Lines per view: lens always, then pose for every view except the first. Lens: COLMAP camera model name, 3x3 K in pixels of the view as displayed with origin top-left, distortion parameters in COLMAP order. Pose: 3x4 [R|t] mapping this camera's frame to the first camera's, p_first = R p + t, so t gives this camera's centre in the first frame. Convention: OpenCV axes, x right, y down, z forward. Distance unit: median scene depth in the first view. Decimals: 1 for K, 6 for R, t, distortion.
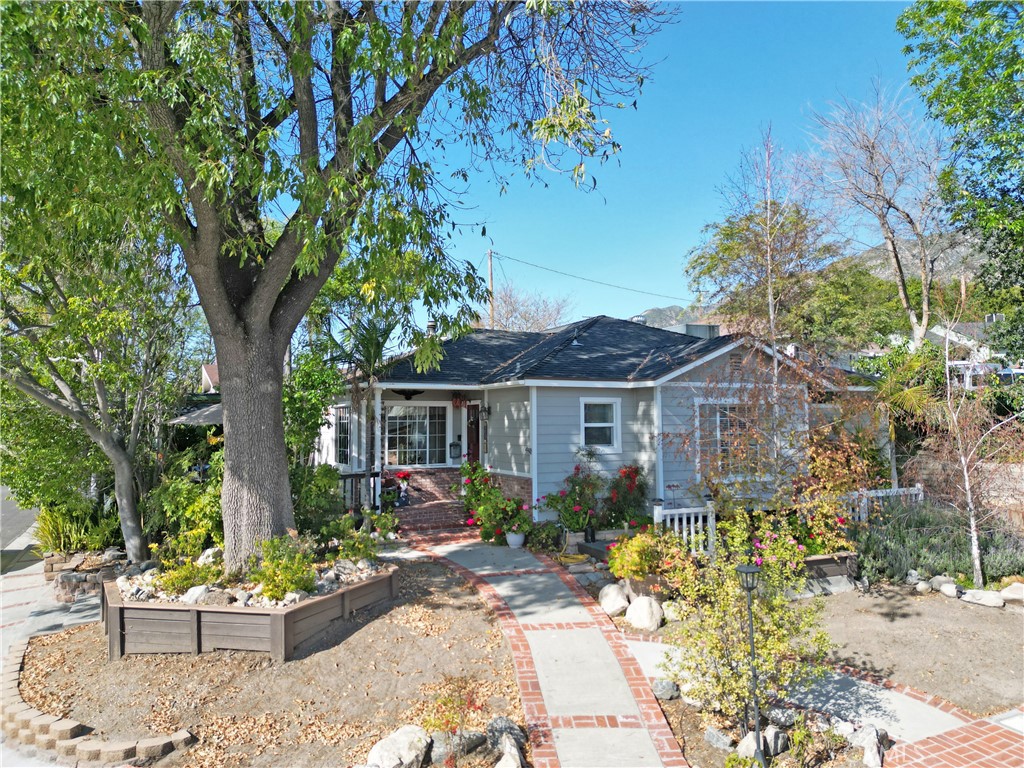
lens RADIAL K [[713.7, 0, 505.8], [0, 713.7, 382.5], [0, 0, 1]] dist [0.078518, -0.078985]
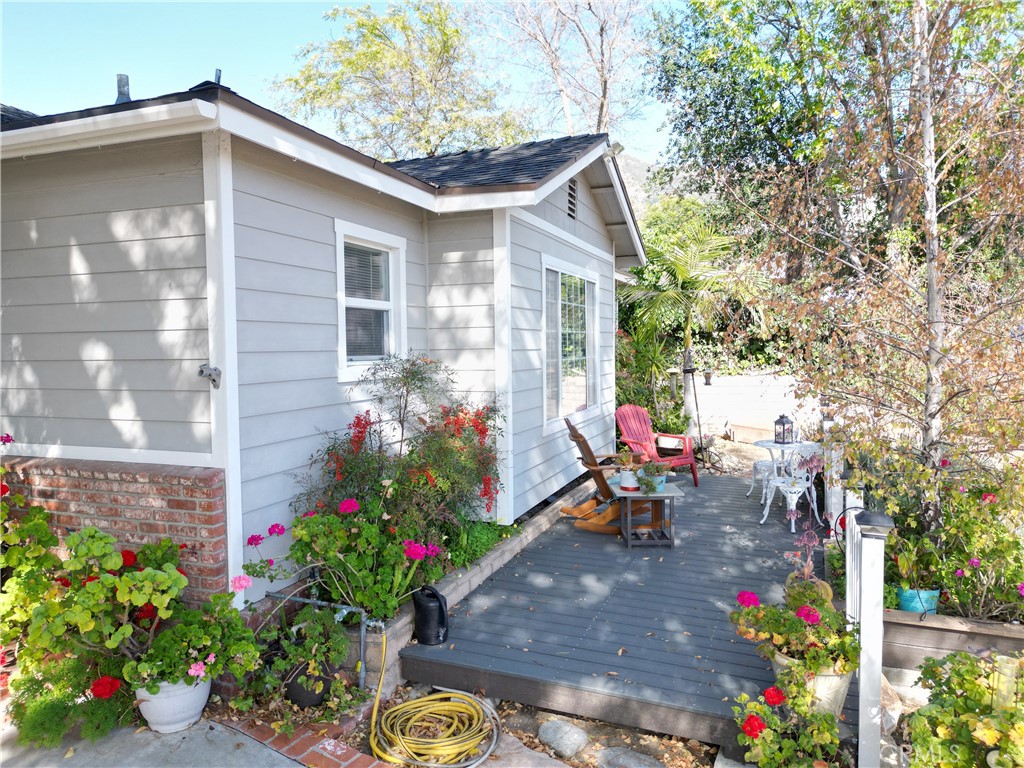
lens RADIAL K [[713.7, 0, 505.8], [0, 713.7, 382.5], [0, 0, 1]] dist [0.078518, -0.078985]
pose [[0.732387, -0.034050, 0.680037, -0.080773], [-0.033304, 0.995762, 0.085727, 0.071807], [-0.680074, -0.085433, 0.728149, 0.731256]]
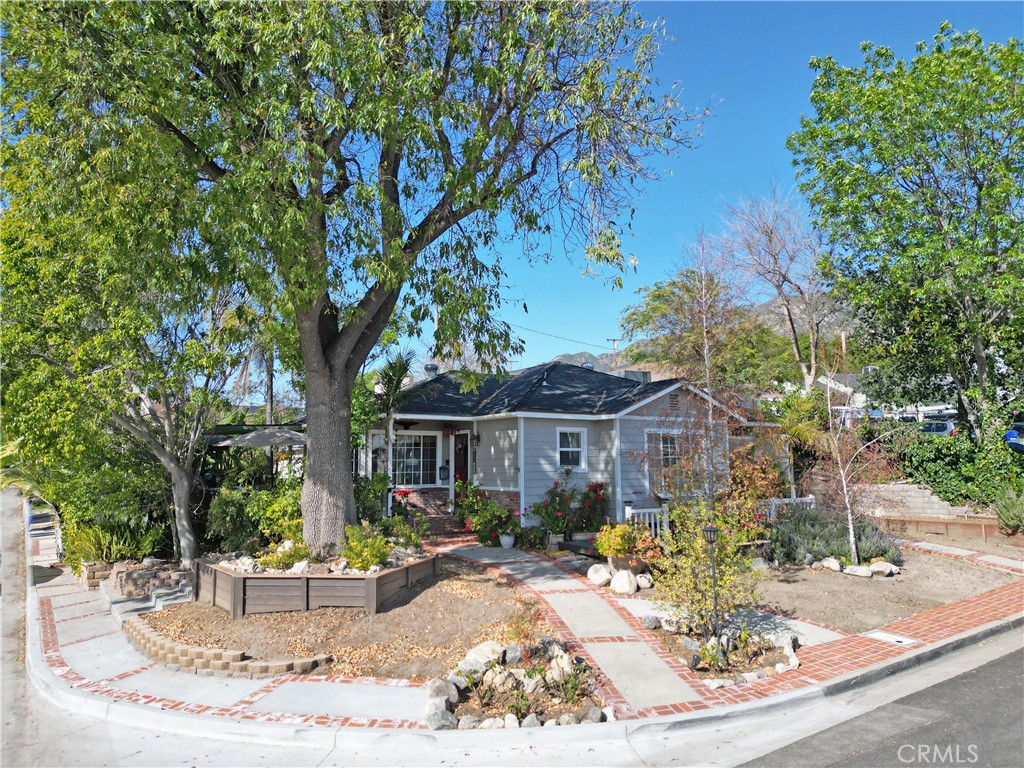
lens RADIAL K [[713.7, 0, 505.8], [0, 713.7, 382.5], [0, 0, 1]] dist [0.078518, -0.078985]
pose [[0.992497, 0.015897, 0.121233, -0.145989], [-0.008594, 0.998130, -0.060526, 0.020681], [-0.121968, 0.059030, 0.990777, -0.246357]]
